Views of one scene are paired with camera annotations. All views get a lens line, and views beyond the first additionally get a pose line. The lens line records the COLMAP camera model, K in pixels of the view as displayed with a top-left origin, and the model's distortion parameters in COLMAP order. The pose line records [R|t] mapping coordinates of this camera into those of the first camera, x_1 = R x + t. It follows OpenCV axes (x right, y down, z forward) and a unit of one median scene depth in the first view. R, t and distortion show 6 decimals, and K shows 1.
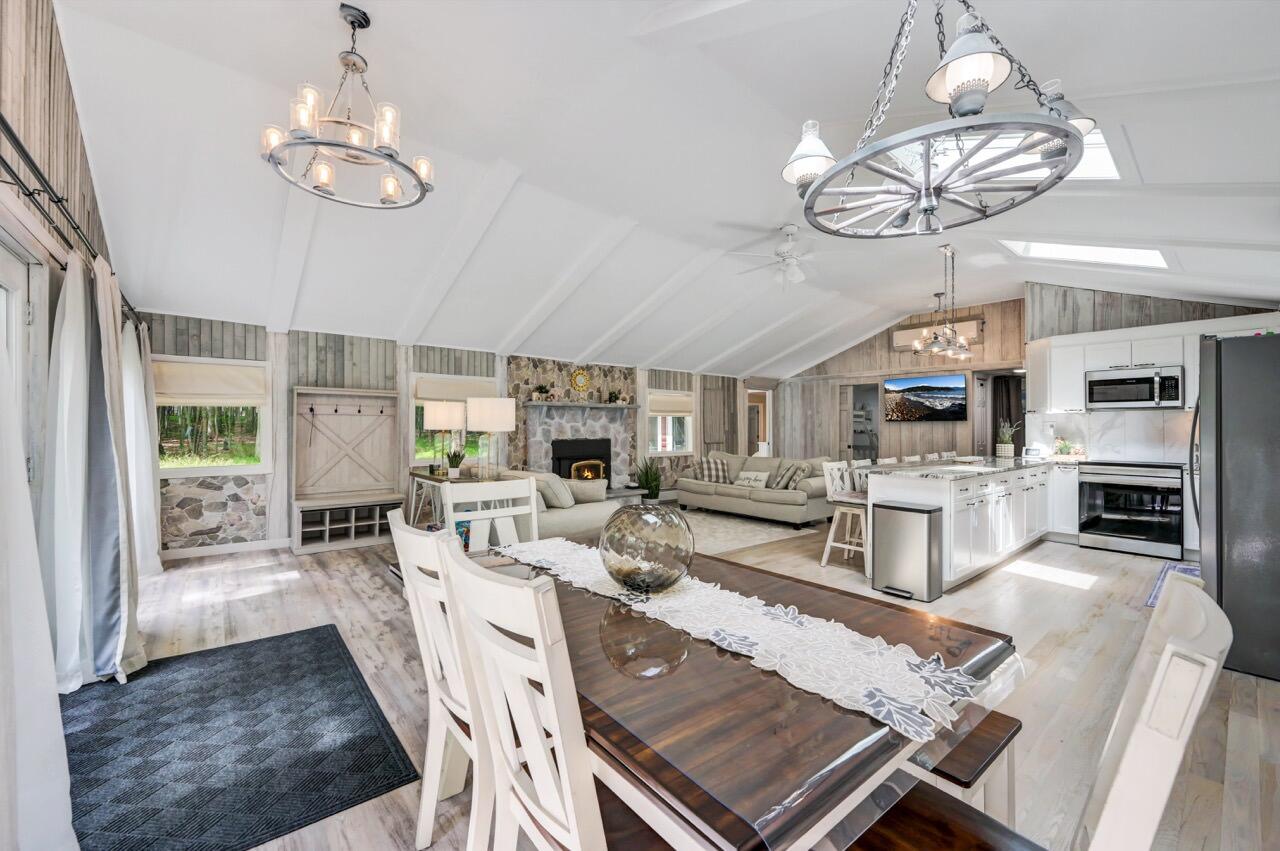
lens RADIAL K [[516.2, 0, 638.2], [0, 516.2, 422.1], [0, 0, 1]] dist [-0.000202, 0.000070]
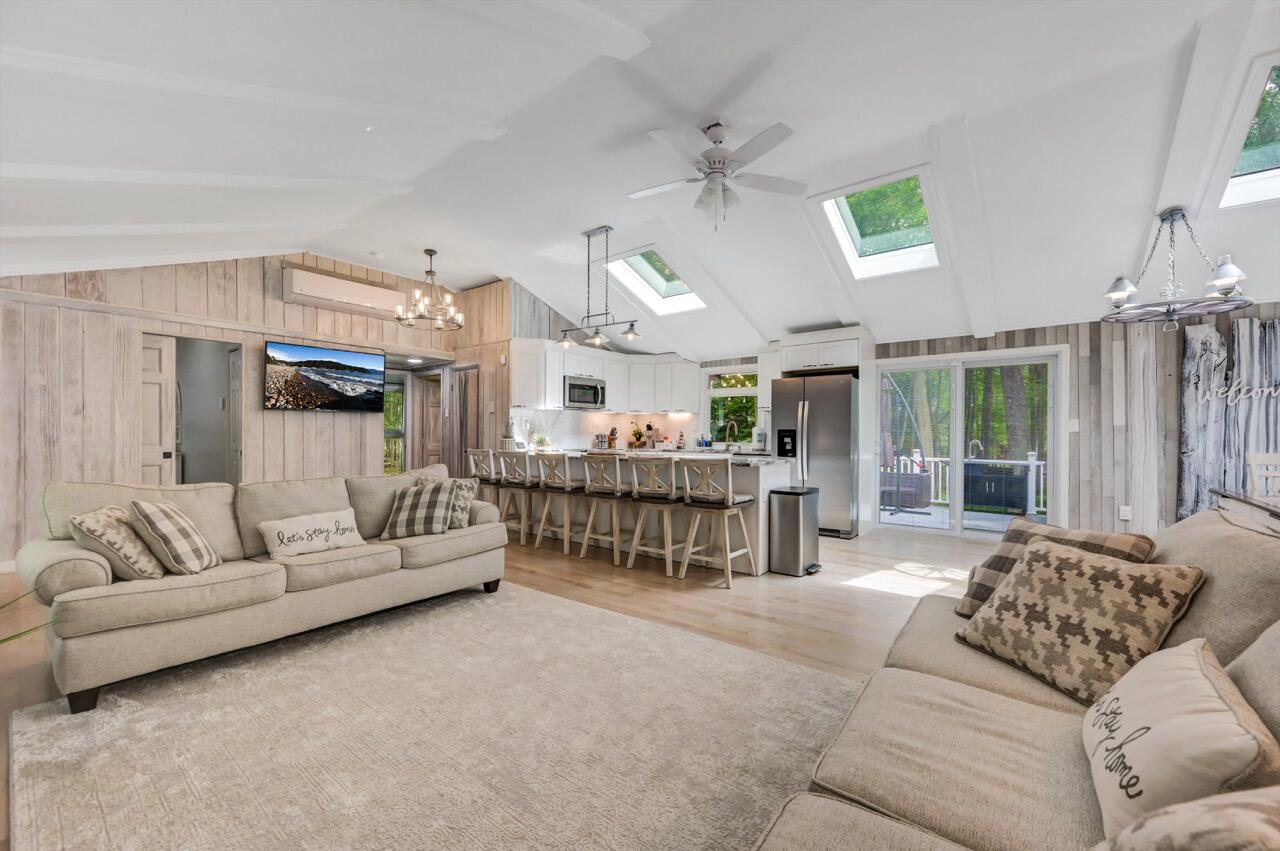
lens RADIAL K [[511.2, 0, 645.5], [0, 511.2, 434.0], [0, 0, 1]] dist [0.002233, -0.000001]
pose [[-0.209229, -0.002615, 0.977863, -0.235450], [-0.011870, 0.999930, 0.000134, 0.025707], [-0.977795, -0.011579, -0.209245, 0.787696]]
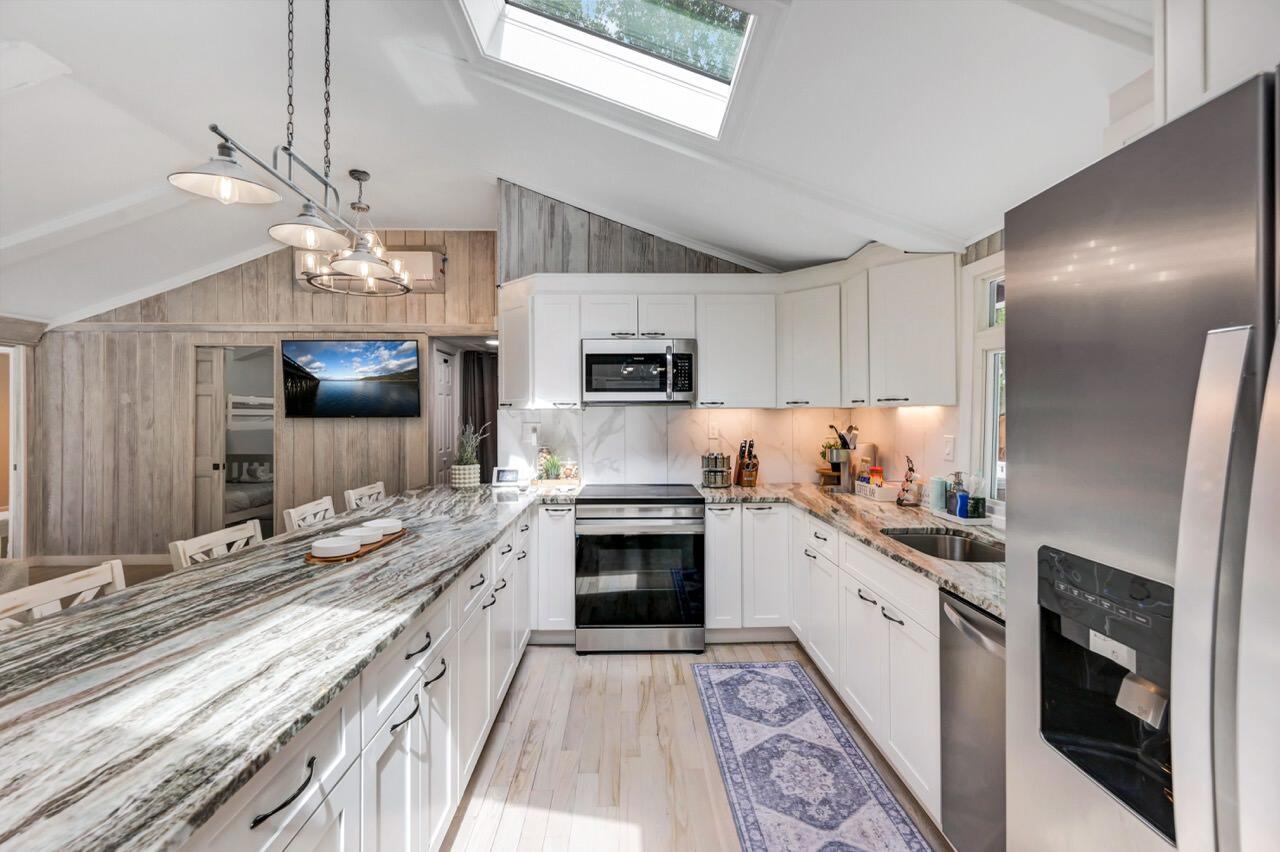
lens RADIAL K [[515.5, 0, 643.1], [0, 515.5, 411.4], [0, 0, 1]] dist [-0.000990, 0.000103]
pose [[0.621327, -0.000970, 0.783551, 0.334340], [-0.003475, 0.999986, 0.003993, -0.013031], [-0.783544, -0.005204, 0.621315, 0.430382]]
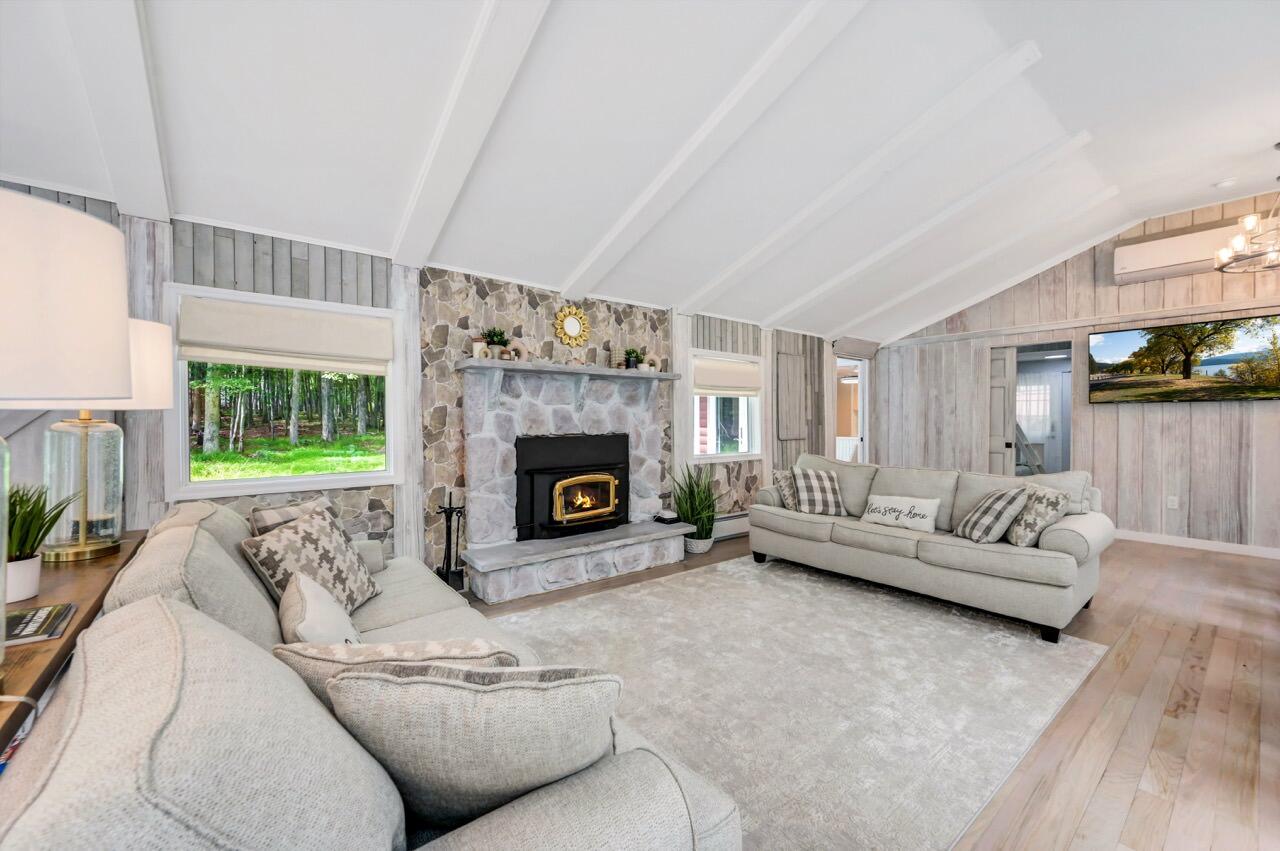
lens RADIAL K [[503.3, 0, 640.0], [0, 503.3, 425.5], [0, 0, 1]] dist [-0.002559, -0.000272]
pose [[0.999639, -0.001553, -0.026814, -0.026783], [0.002133, 0.999764, 0.021628, 0.011977], [0.026774, -0.021678, 0.999406, 0.466377]]
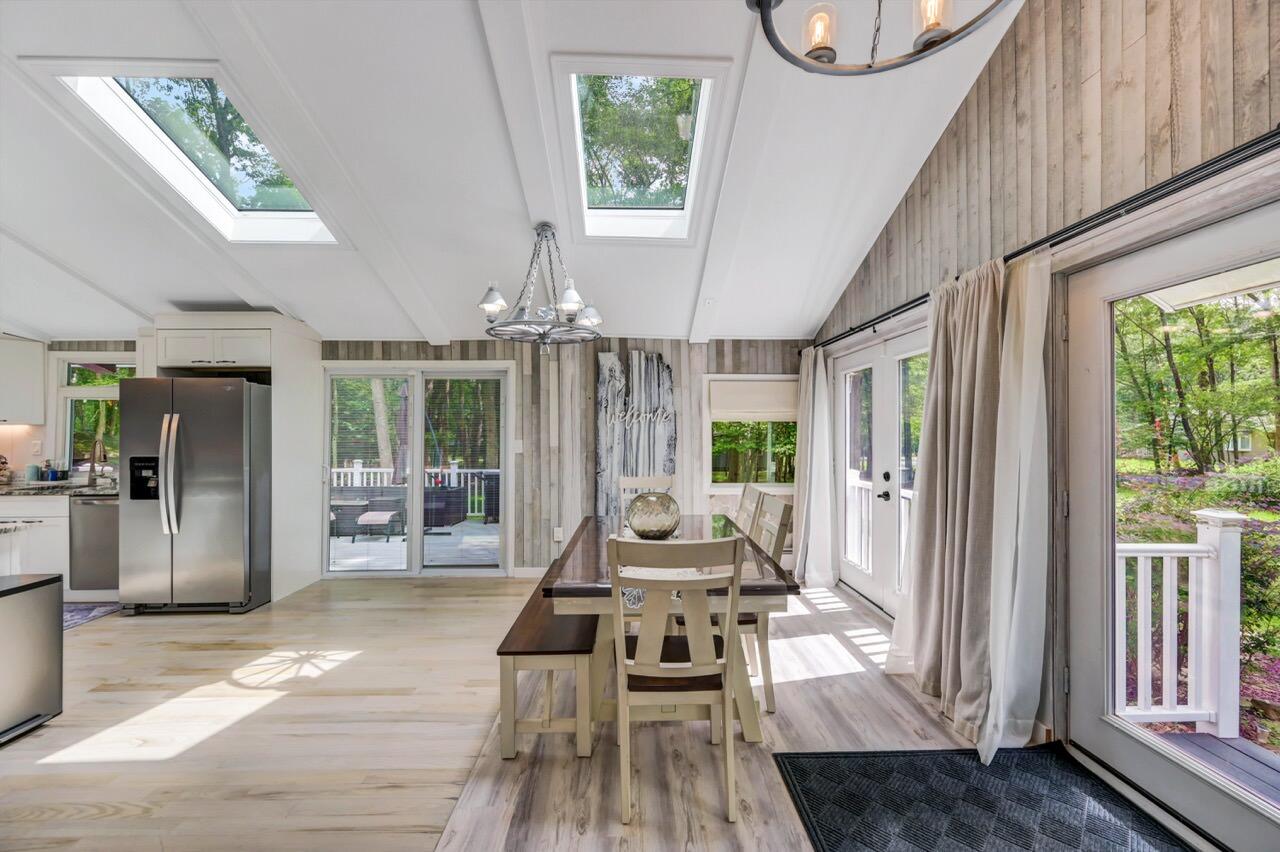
lens RADIAL K [[508.6, 0, 635.7], [0, 508.6, 432.9], [0, 0, 1]] dist [-0.000159, 0.000010]
pose [[-0.779342, -0.000021, 0.626599, -0.209325], [-0.002844, 0.999990, -0.003504, -0.006395], [-0.626592, -0.004513, -0.779334, 0.508407]]
